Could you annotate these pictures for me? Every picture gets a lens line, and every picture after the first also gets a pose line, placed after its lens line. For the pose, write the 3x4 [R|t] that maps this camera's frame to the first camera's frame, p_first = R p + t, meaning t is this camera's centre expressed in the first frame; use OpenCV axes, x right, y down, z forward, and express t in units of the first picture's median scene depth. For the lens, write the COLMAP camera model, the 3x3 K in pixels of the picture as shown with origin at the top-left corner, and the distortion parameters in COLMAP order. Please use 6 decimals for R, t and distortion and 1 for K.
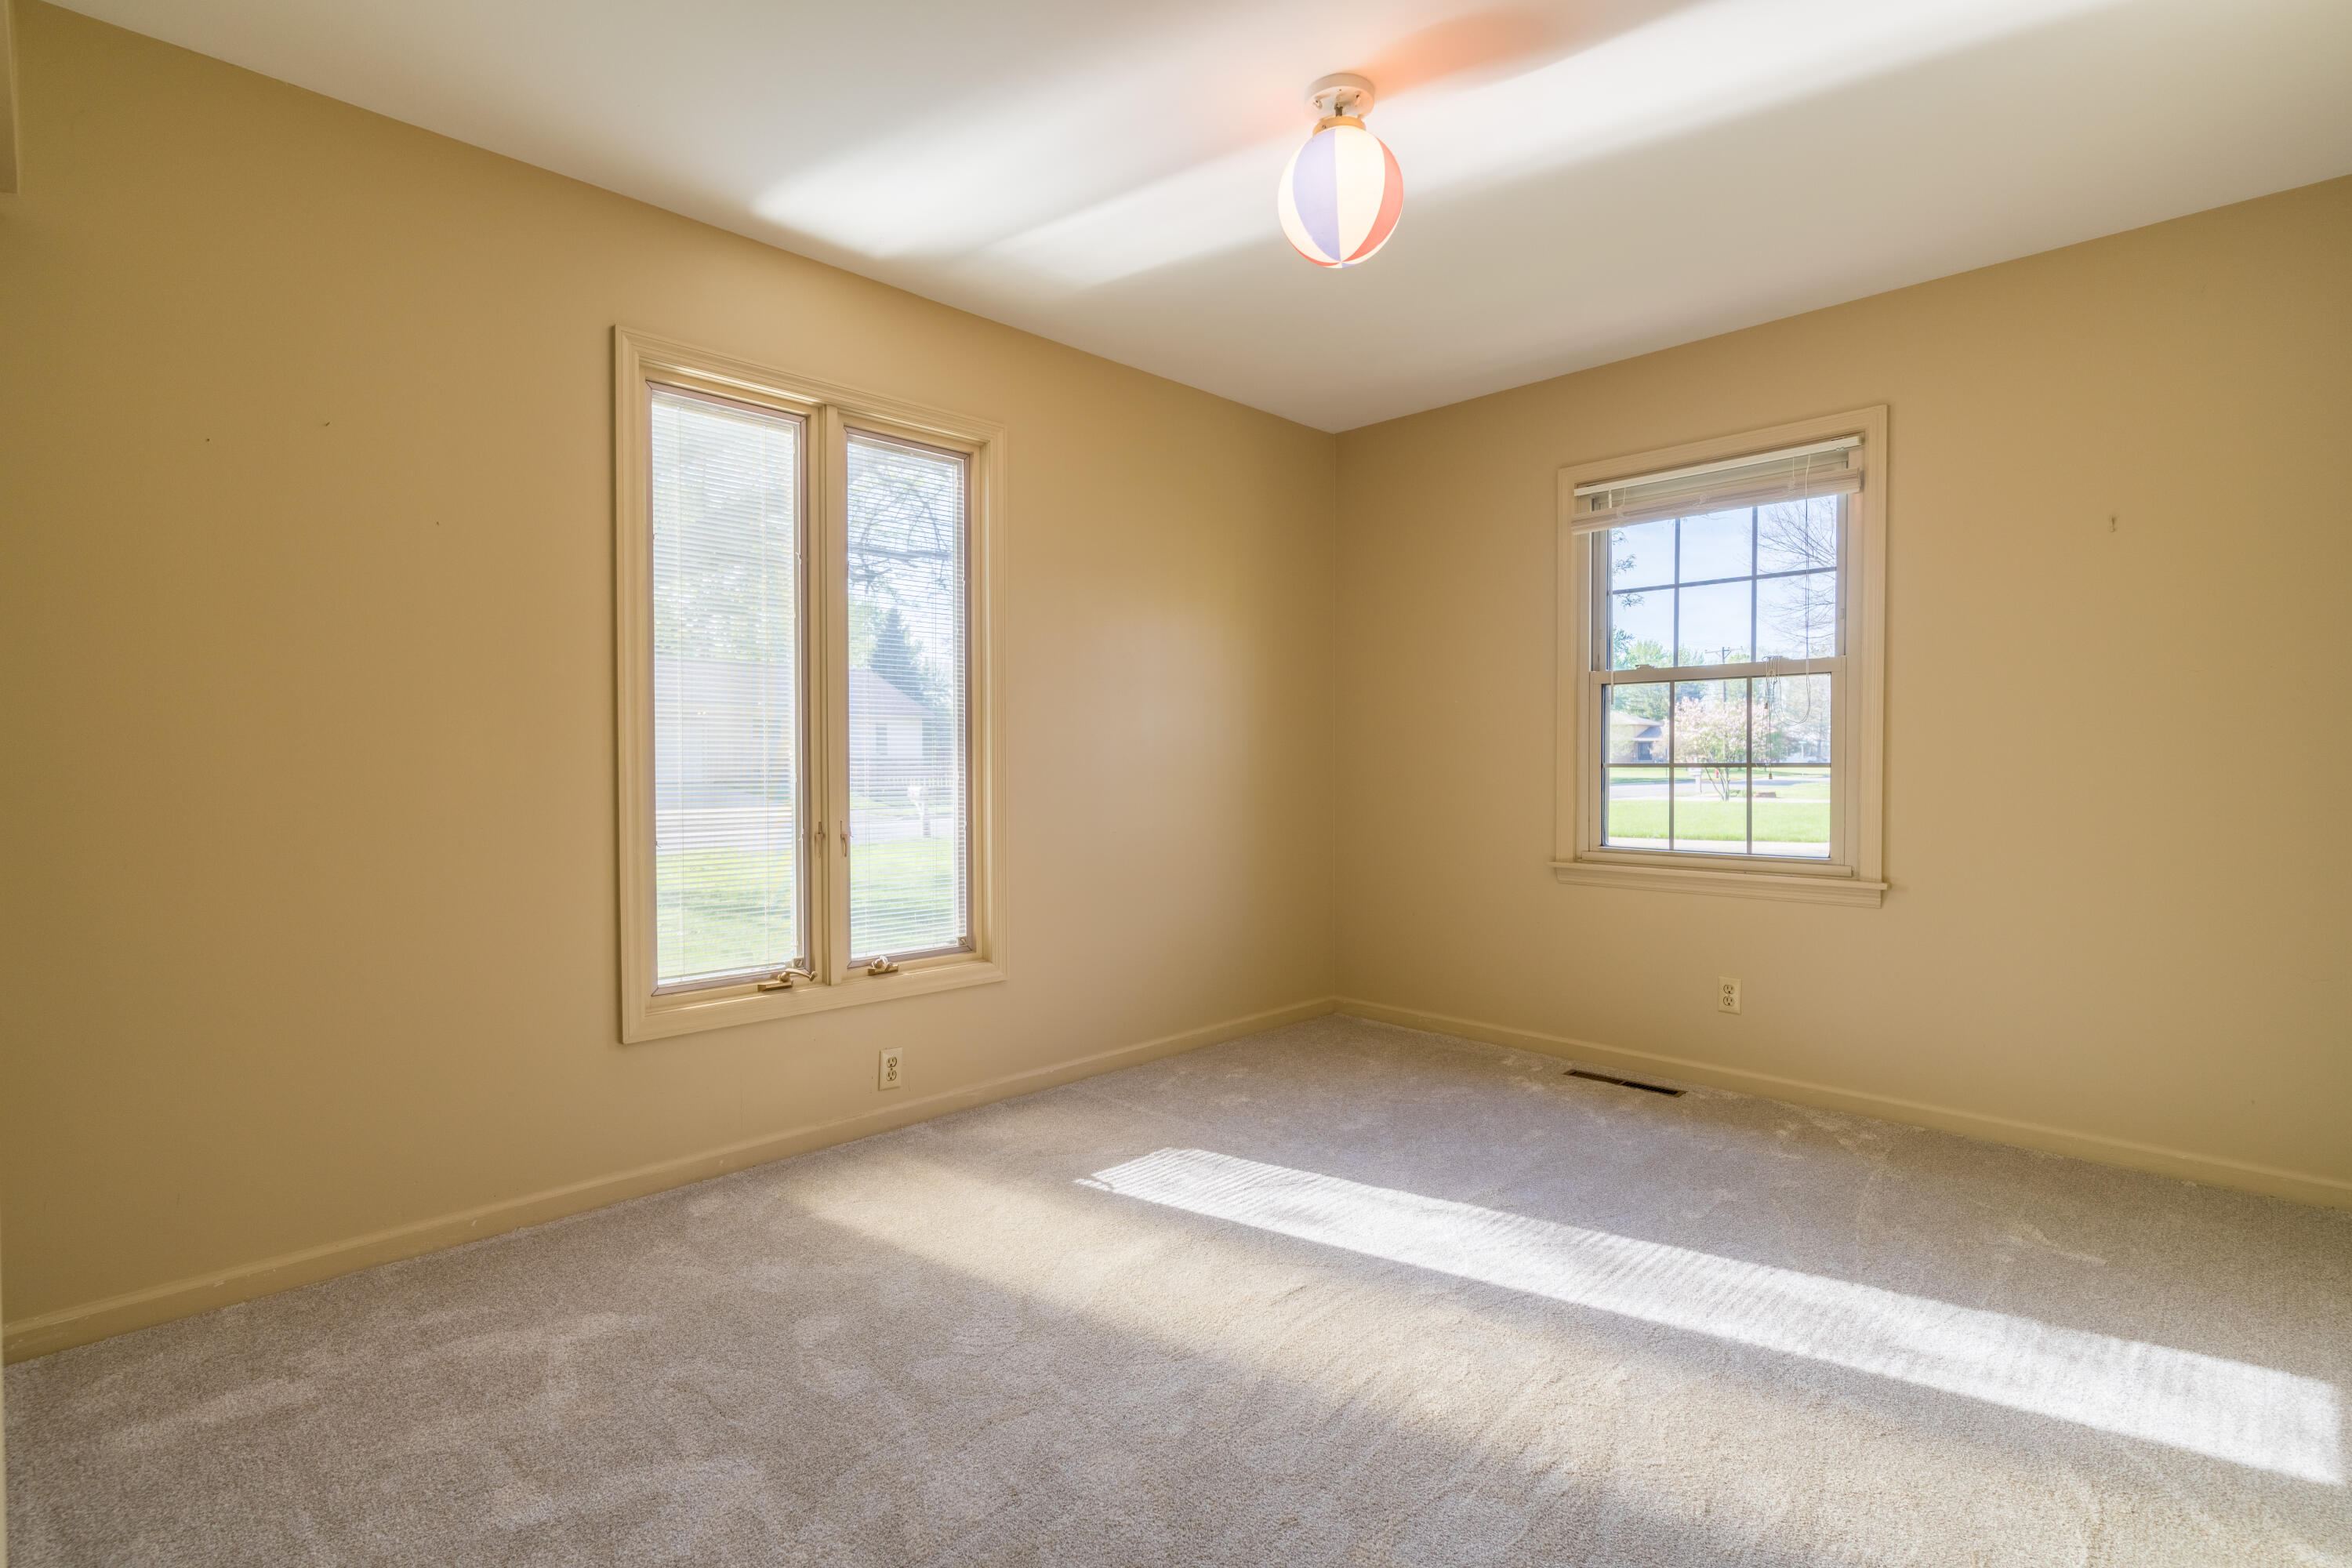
lens RADIAL K [[1120.5, 0, 1180.1], [0, 1120.5, 783.4], [0, 0, 1]] dist [0.003197, -0.002347]
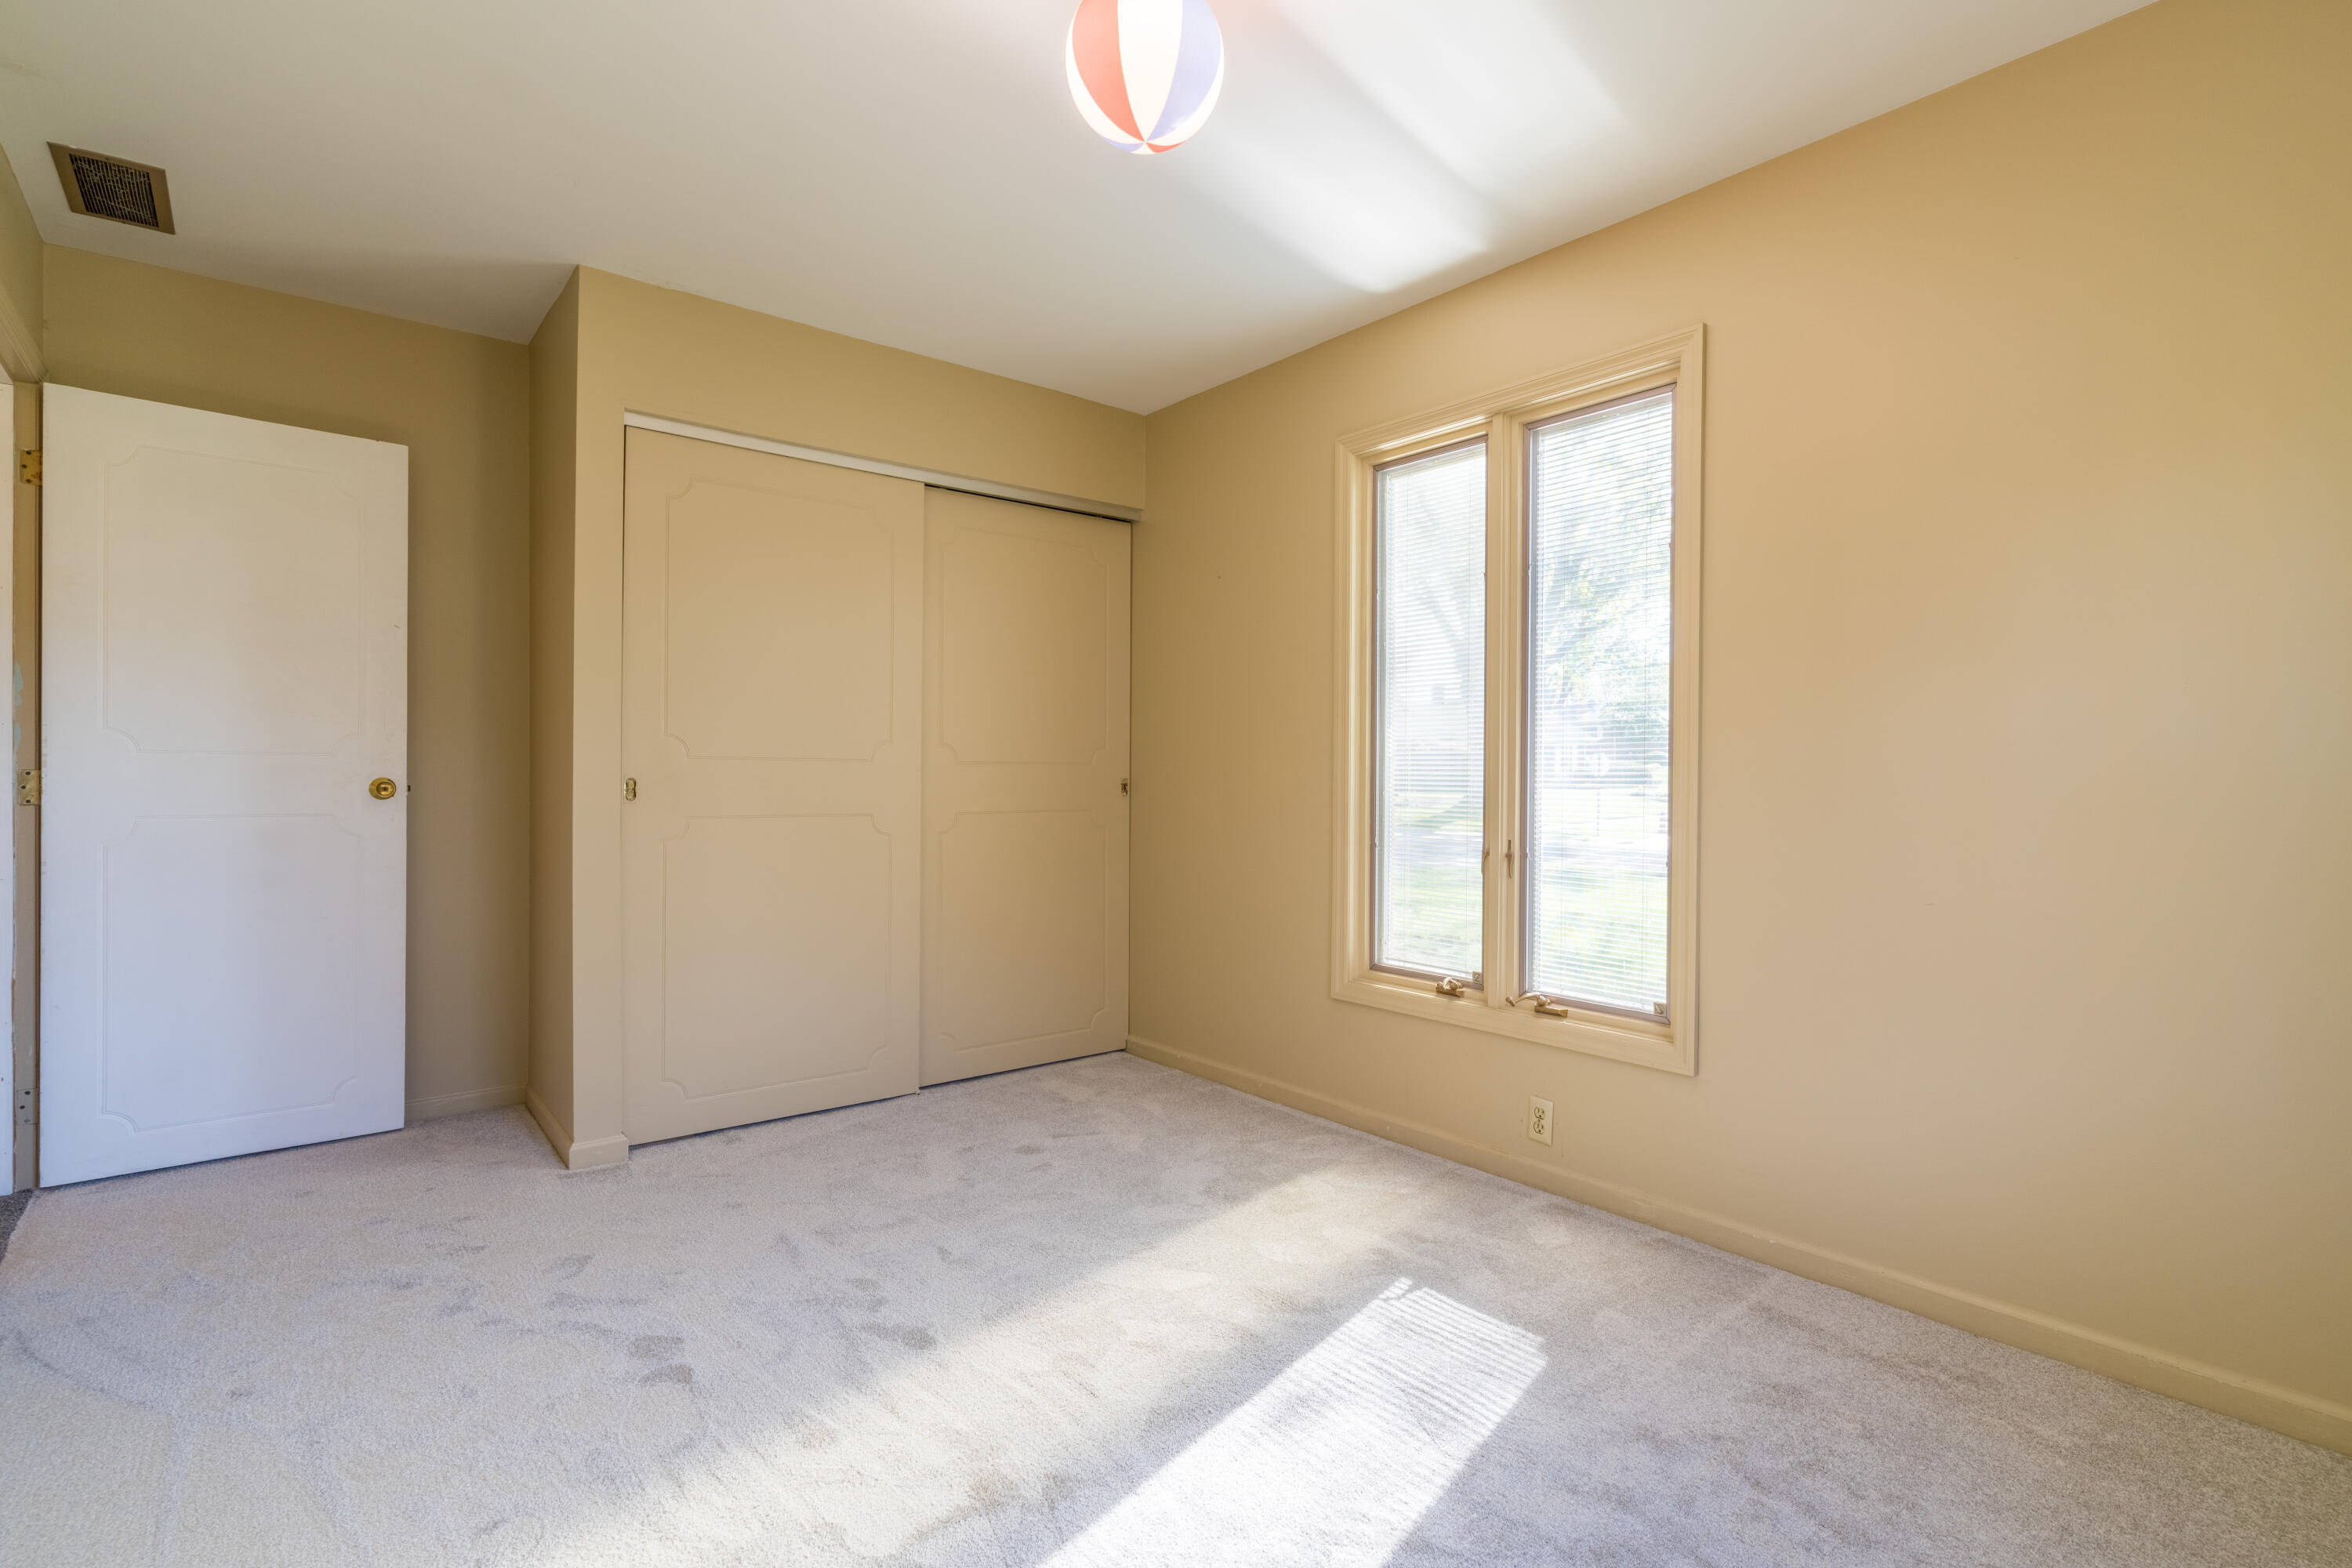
lens RADIAL K [[1120.5, 0, 1180.1], [0, 1120.5, 783.4], [0, 0, 1]] dist [0.003197, -0.002347]
pose [[-0.085705, 0.012919, -0.996237, 0.699117], [-0.032833, 0.999336, 0.015784, -0.020972], [0.995779, 0.034063, -0.085224, 0.830042]]
